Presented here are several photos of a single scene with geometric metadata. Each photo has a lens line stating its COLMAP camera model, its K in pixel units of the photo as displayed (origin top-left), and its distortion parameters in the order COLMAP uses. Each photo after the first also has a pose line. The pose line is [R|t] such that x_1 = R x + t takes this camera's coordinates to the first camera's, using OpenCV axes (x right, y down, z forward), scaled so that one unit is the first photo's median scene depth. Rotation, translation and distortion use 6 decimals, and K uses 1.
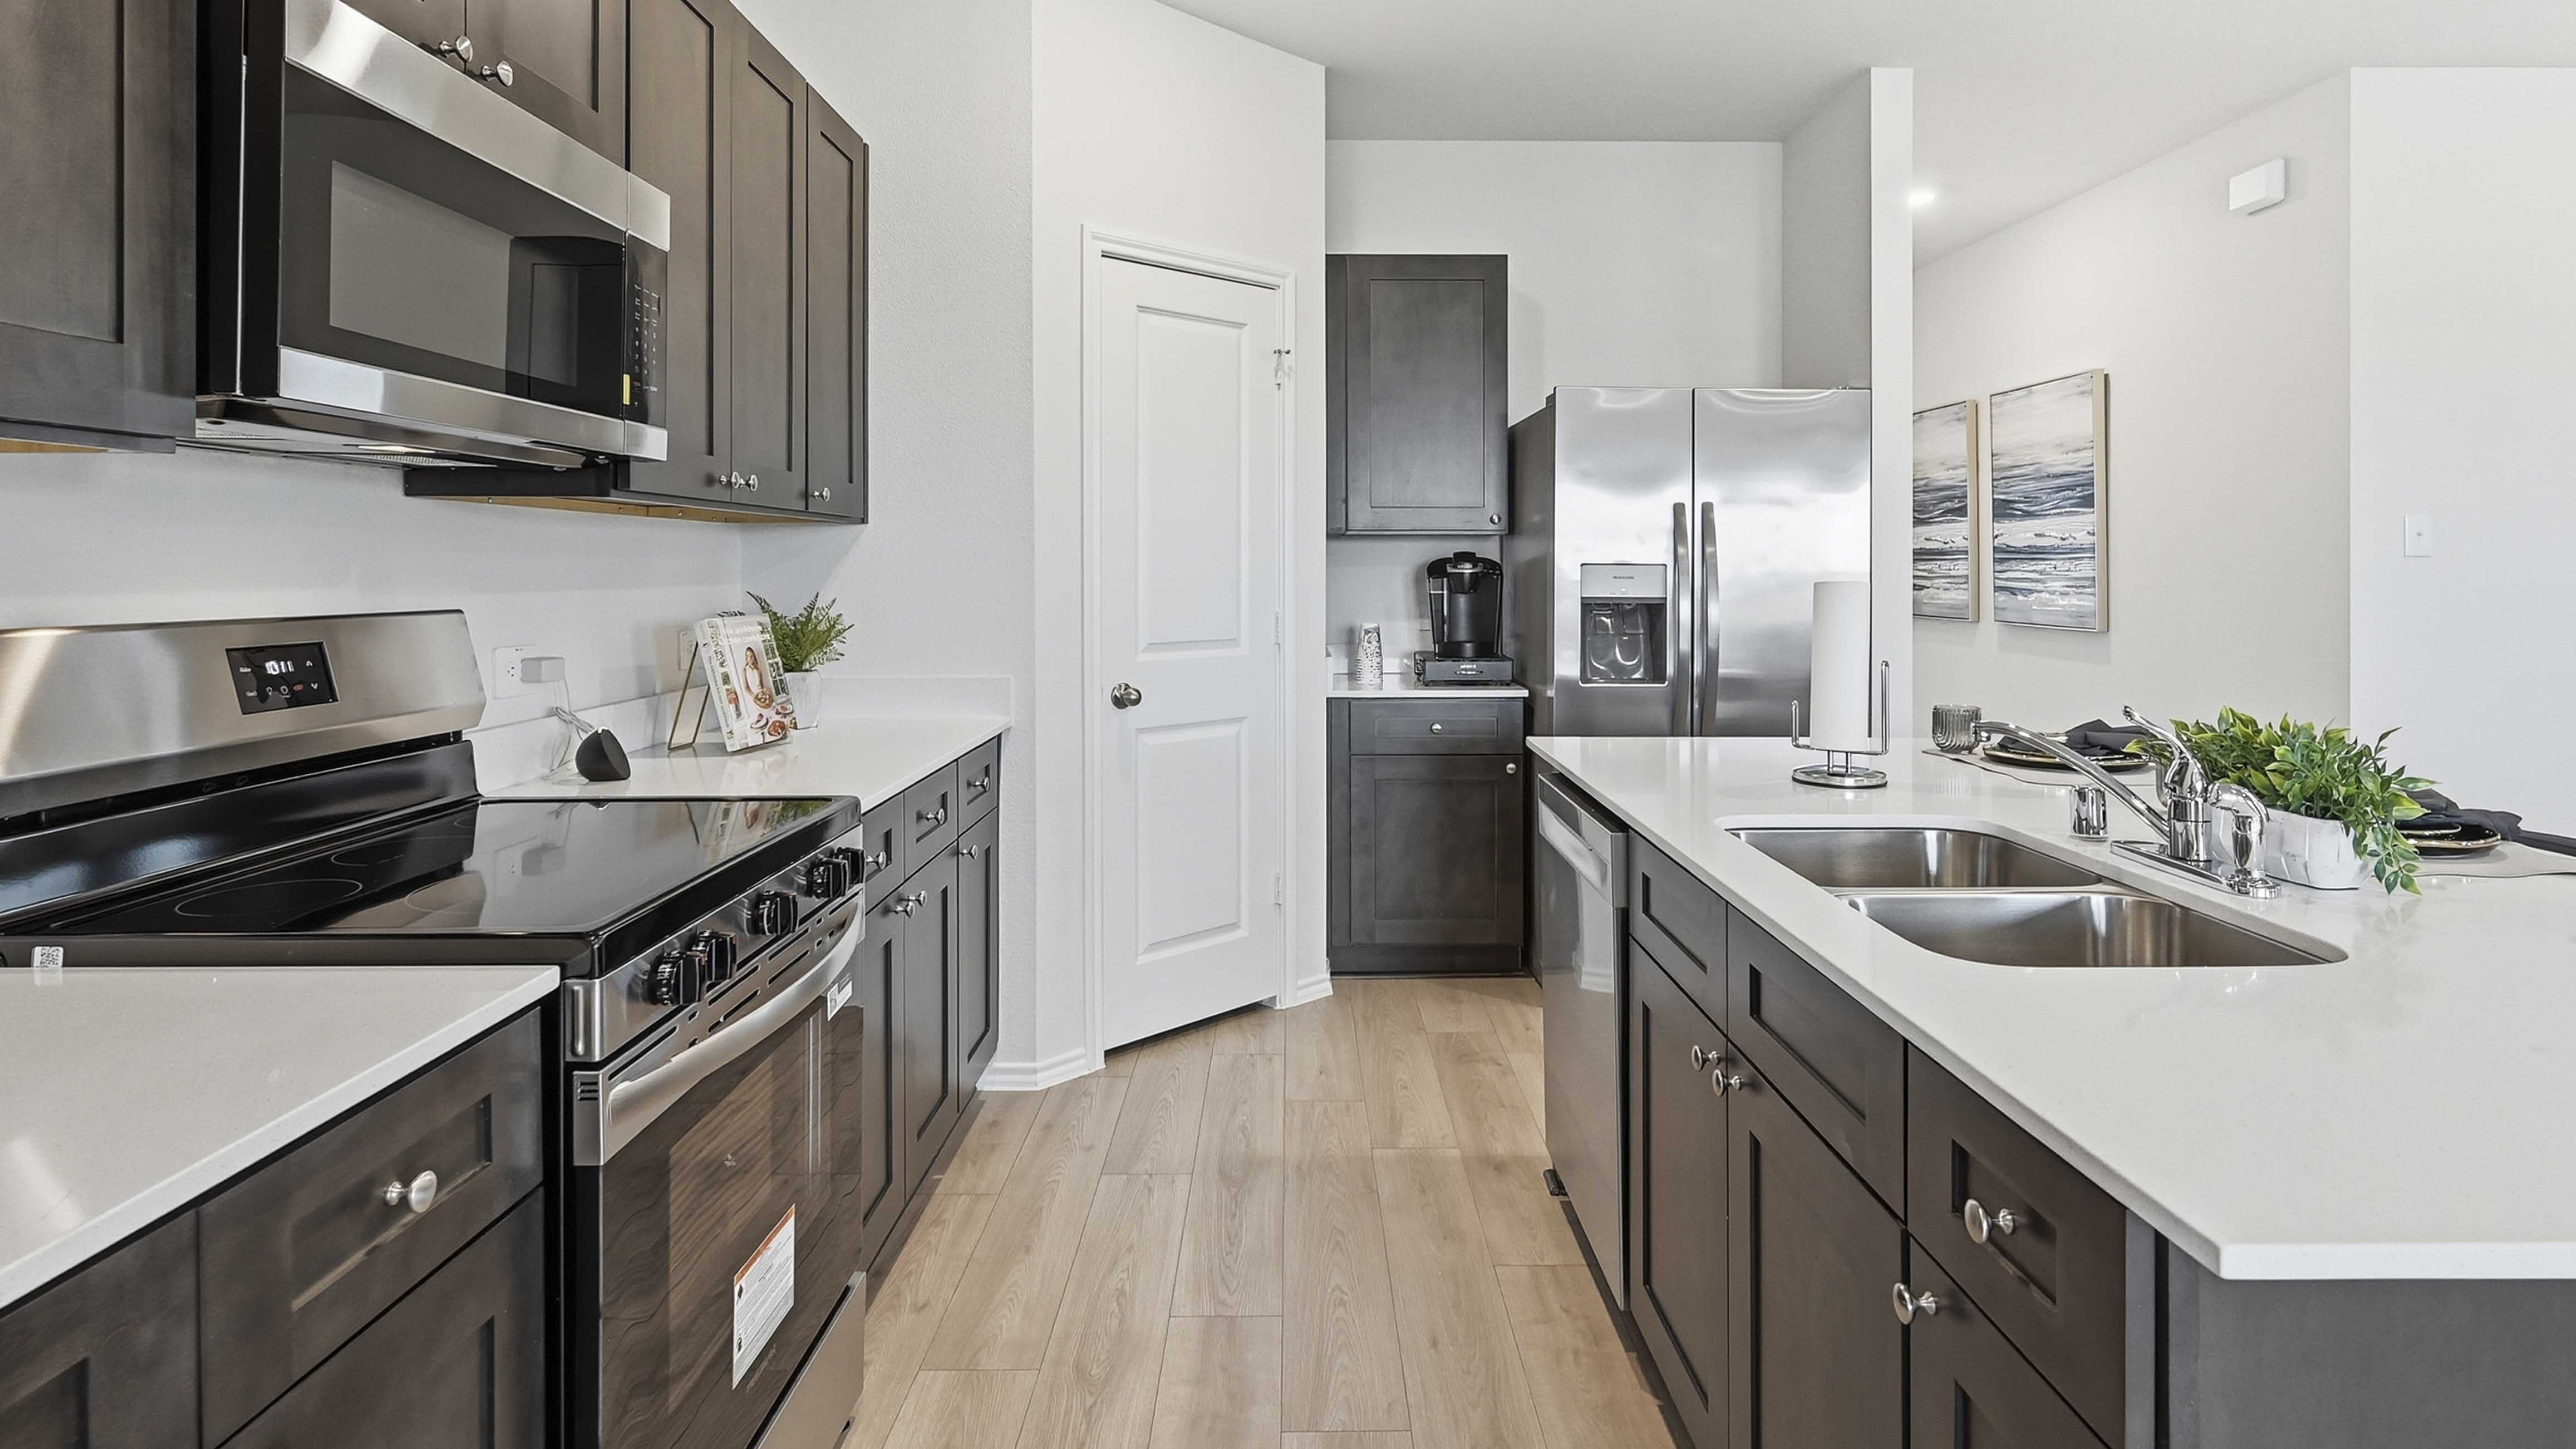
lens RADIAL K [[1330.4, 0, 1294.3], [0, 1330.4, 562.8], [0, 0, 1]] dist [0.001326, -0.000134]
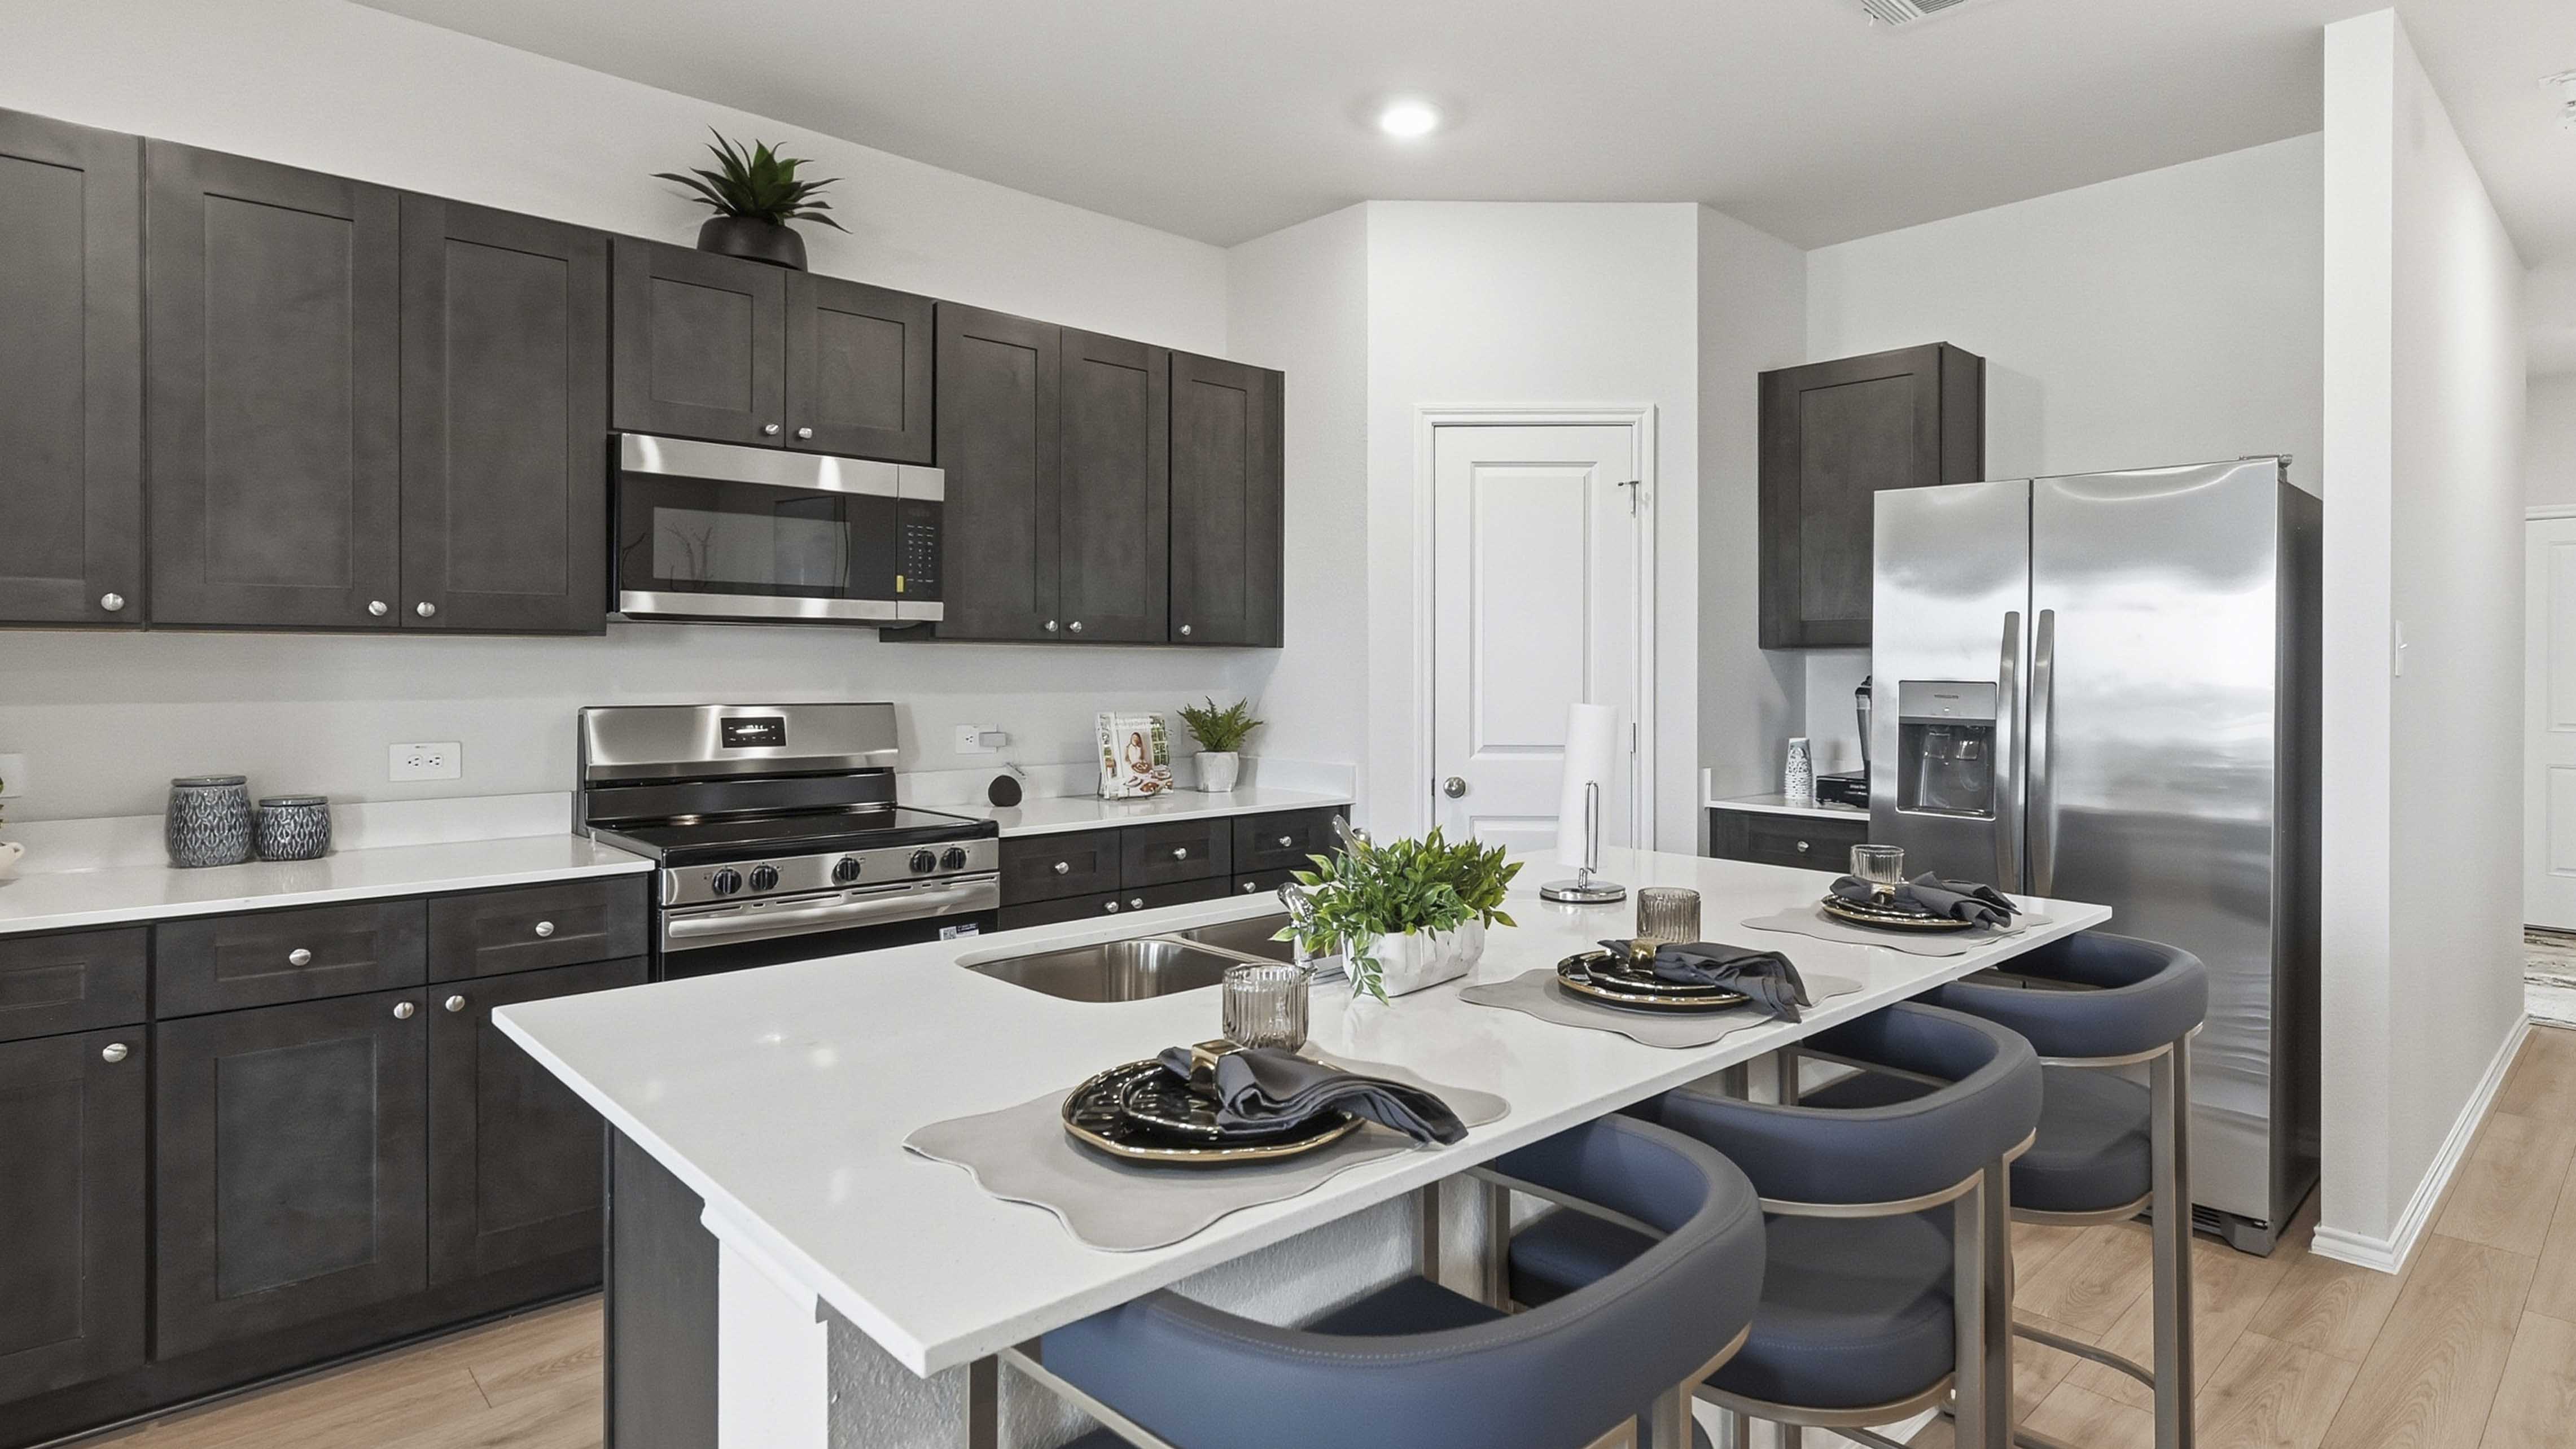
lens RADIAL K [[1324.6, 0, 1398.4], [0, 1324.6, 672.7], [0, 0, 1]] dist [-0.018335, -0.000442]
pose [[0.702475, 0.002779, -0.711703, 0.869324], [-0.000922, 0.999995, 0.002995, -0.009788], [0.711707, -0.001447, 0.702475, 0.149354]]
